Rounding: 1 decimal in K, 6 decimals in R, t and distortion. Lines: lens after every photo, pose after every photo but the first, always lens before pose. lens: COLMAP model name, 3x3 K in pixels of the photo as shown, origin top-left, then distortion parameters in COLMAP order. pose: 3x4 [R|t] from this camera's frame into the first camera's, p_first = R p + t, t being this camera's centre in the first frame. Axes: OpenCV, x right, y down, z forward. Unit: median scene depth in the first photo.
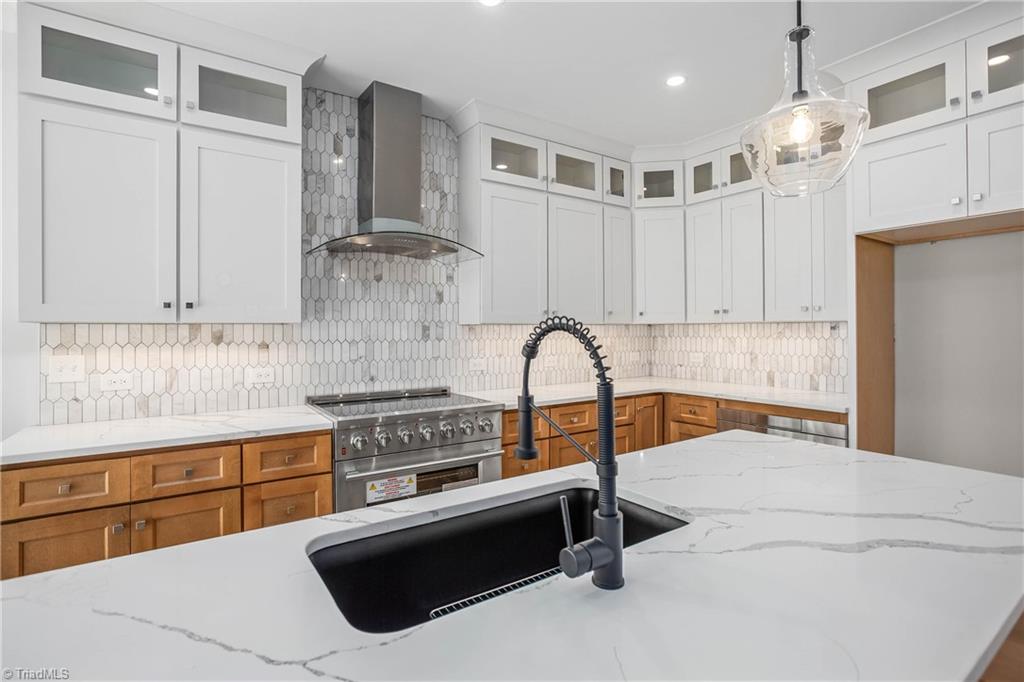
lens RADIAL K [[489.4, 0, 511.8], [0, 489.4, 330.6], [0, 0, 1]] dist [-0.038491, 0.019088]
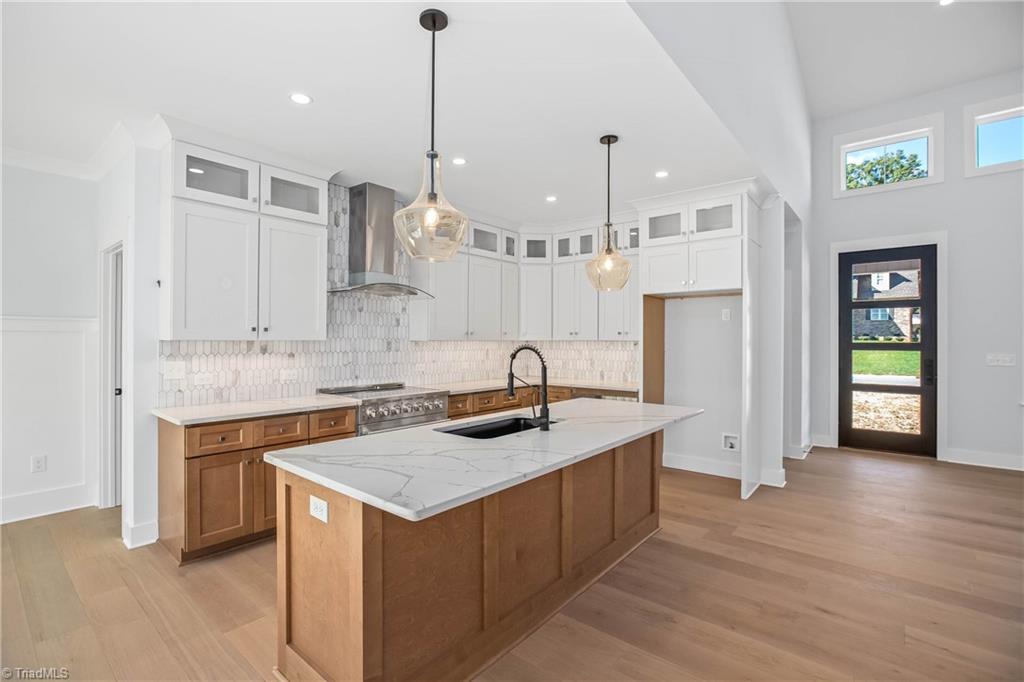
lens RADIAL K [[469.8, 0, 512.0], [0, 469.8, 341.0], [0, 0, 1]] dist [-0.000644, -0.000008]
pose [[0.959886, 0.008190, 0.280269, -0.250704], [-0.008316, 0.999965, -0.000740, -0.015505], [-0.280266, -0.001620, 0.959921, -0.542751]]
